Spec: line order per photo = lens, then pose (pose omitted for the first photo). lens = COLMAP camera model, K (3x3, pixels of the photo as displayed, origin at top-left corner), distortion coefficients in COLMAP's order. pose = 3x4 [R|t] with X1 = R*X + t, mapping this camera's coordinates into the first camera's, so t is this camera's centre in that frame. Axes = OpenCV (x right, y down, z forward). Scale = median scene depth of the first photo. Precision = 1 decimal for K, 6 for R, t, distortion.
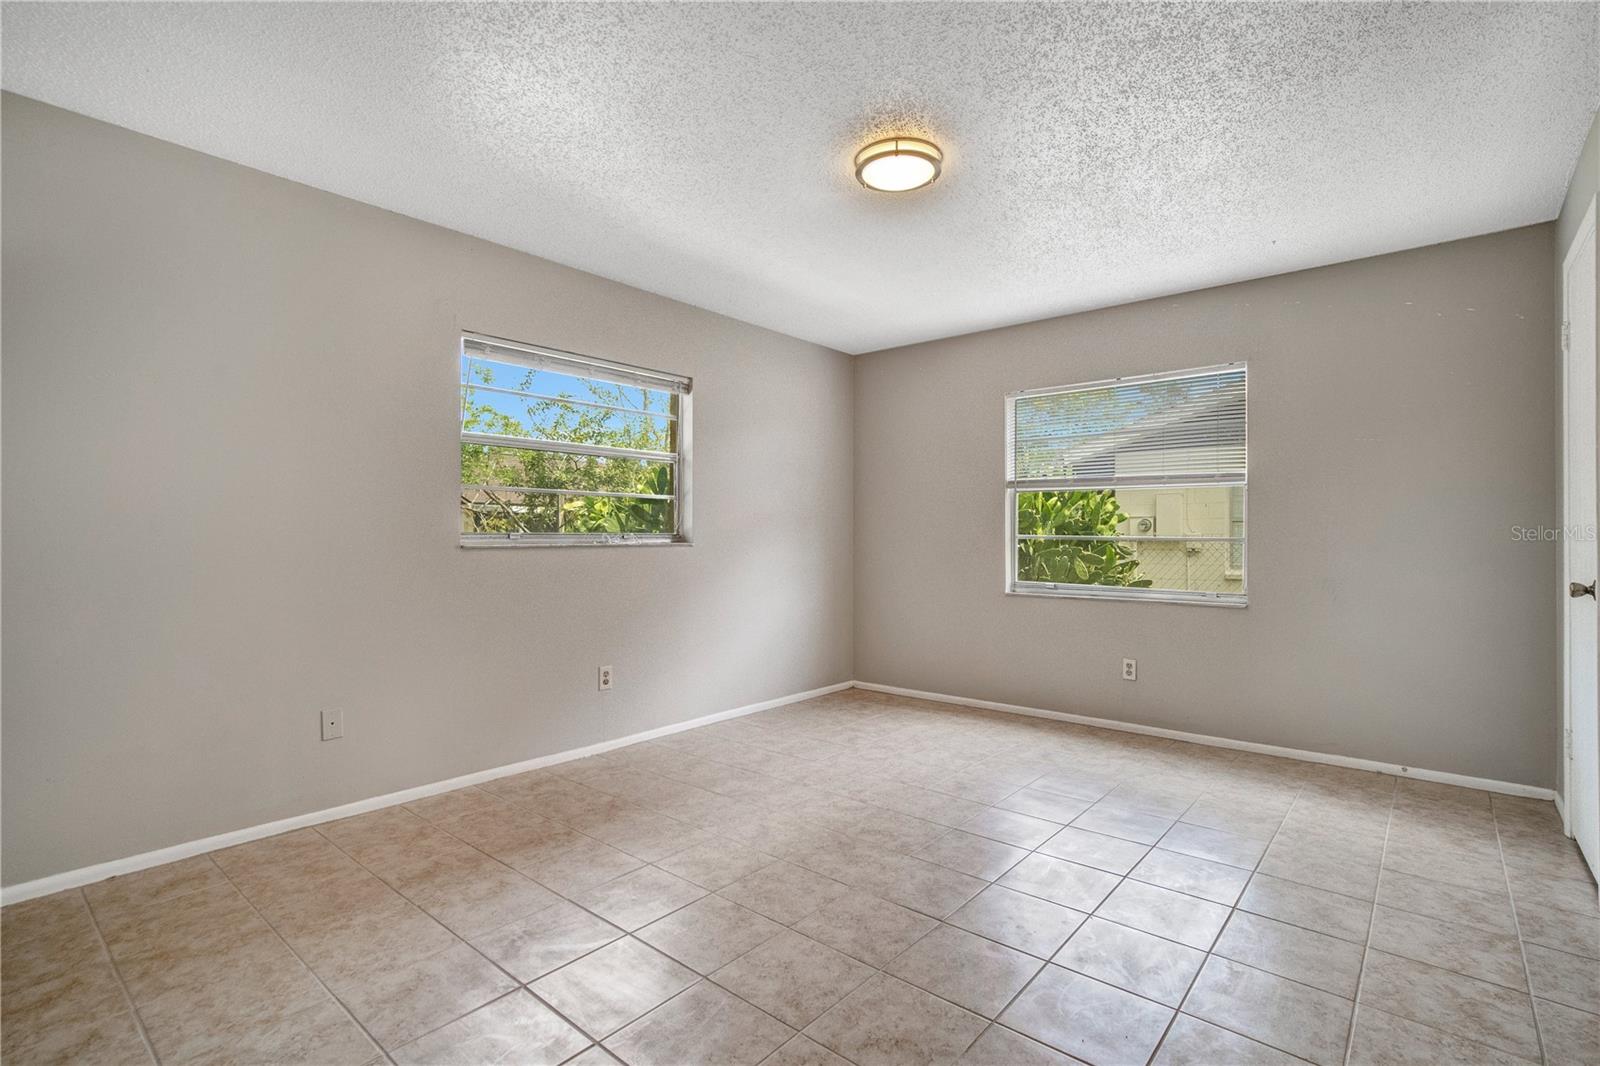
lens RADIAL K [[742.6, 0, 800.3], [0, 742.6, 546.9], [0, 0, 1]] dist [0.000802, 0.000283]
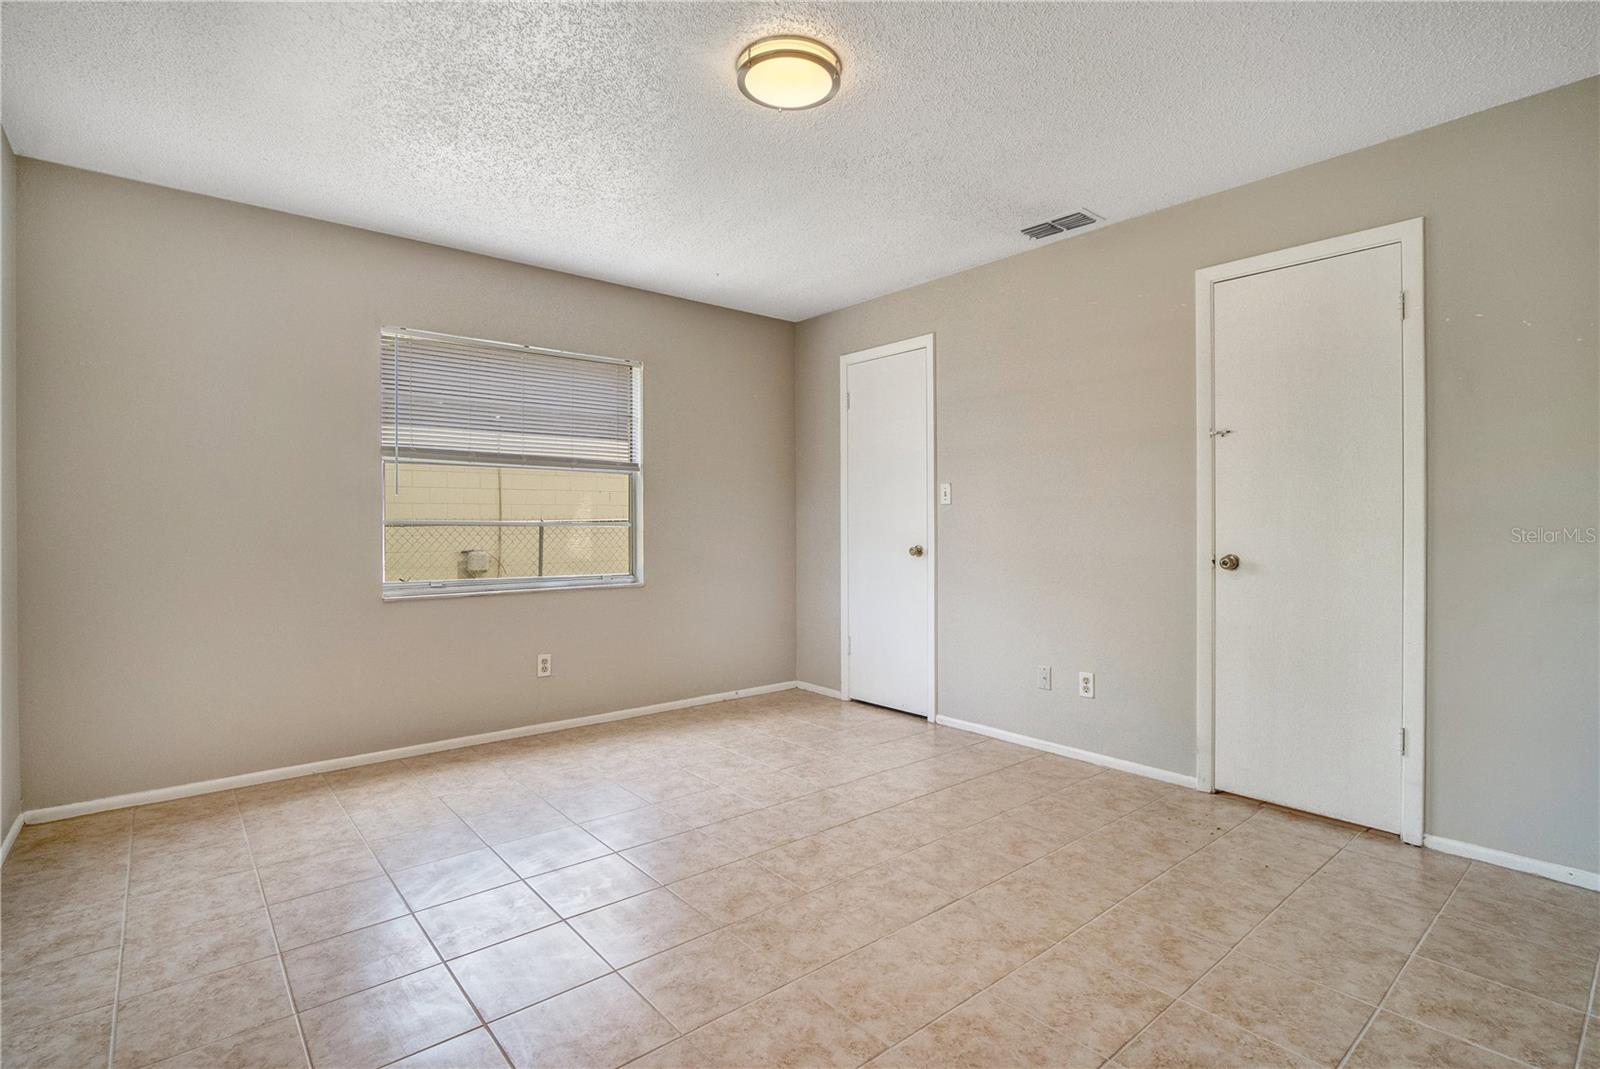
lens RADIAL K [[762.1, 0, 800.0], [0, 762.1, 534.5], [0, 0, 1]] dist [-0.015225, 0.000216]
pose [[0.161286, -0.015546, 0.986785, -0.496826], [0.011770, 0.999835, 0.013828, -0.009376], [-0.986838, 0.009384, 0.161442, 0.594322]]
